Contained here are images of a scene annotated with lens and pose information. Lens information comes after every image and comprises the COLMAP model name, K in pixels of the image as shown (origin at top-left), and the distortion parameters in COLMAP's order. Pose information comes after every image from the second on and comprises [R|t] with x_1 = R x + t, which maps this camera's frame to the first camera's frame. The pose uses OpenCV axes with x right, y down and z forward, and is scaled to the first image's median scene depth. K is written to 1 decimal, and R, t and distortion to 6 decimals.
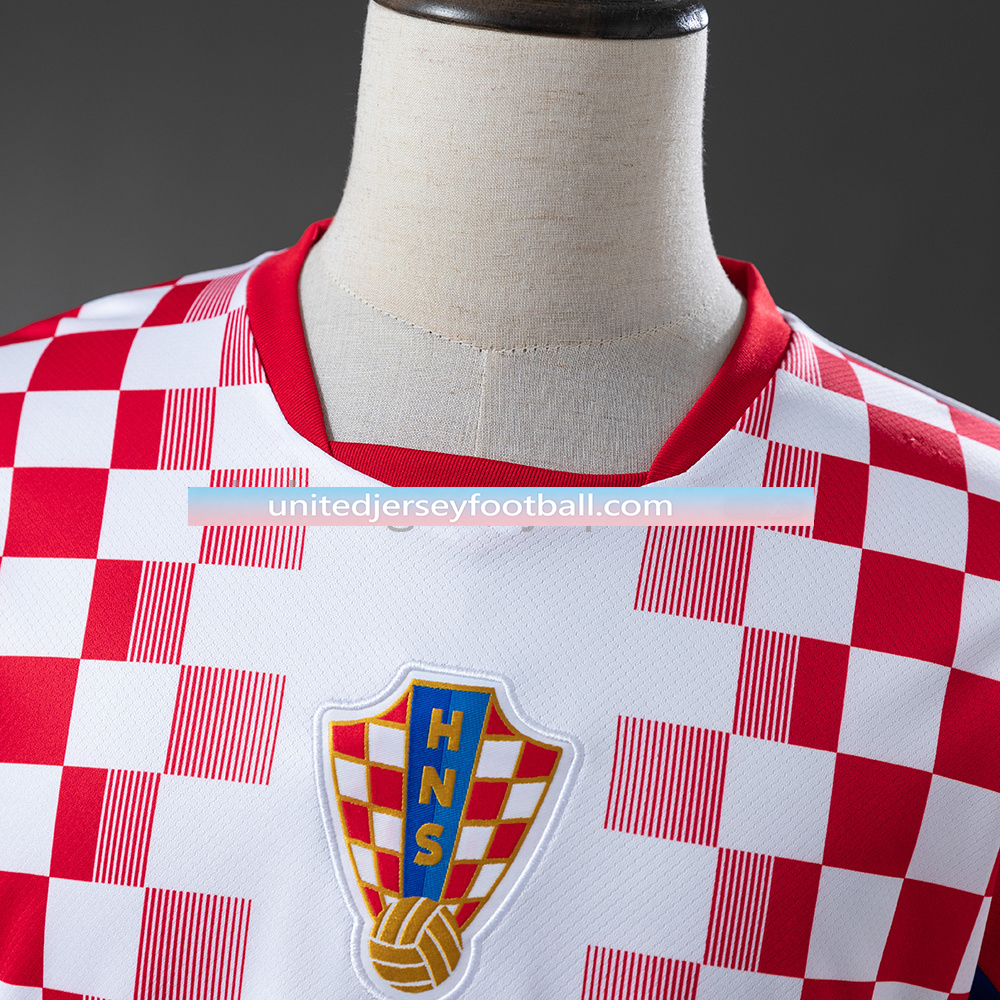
lens RADIAL K [[2482.1, 0, 500.0], [0, 2482.1, 500.0], [0, 0, 1]] dist [0.136796, 0.225673]
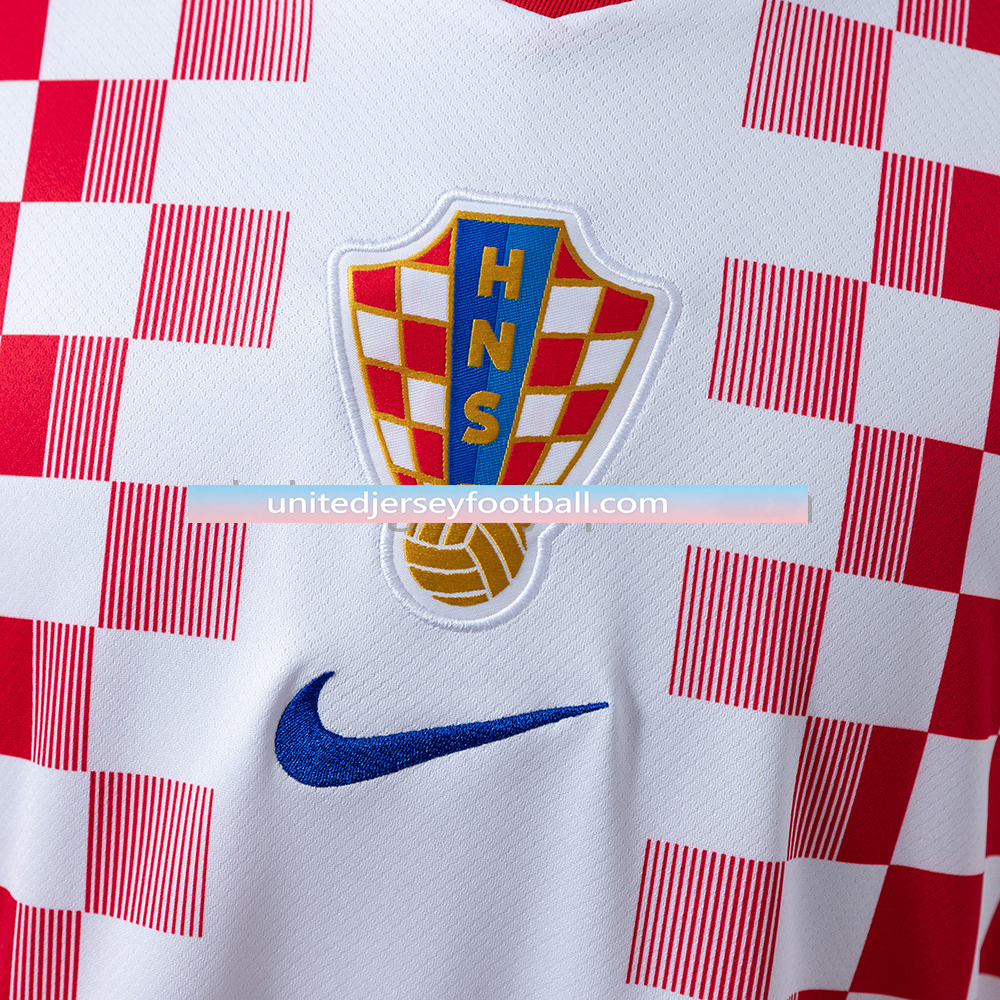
lens RADIAL K [[2482.1, 0, 500.0], [0, 2482.1, 500.0], [0, 0, 1]] dist [0.136796, 0.225673]
pose [[0.999711, -0.000473, 0.024023, -0.040497], [-0.001101, 0.997855, 0.065460, 0.111428], [-0.024003, -0.065468, 0.997566, 0.228684]]
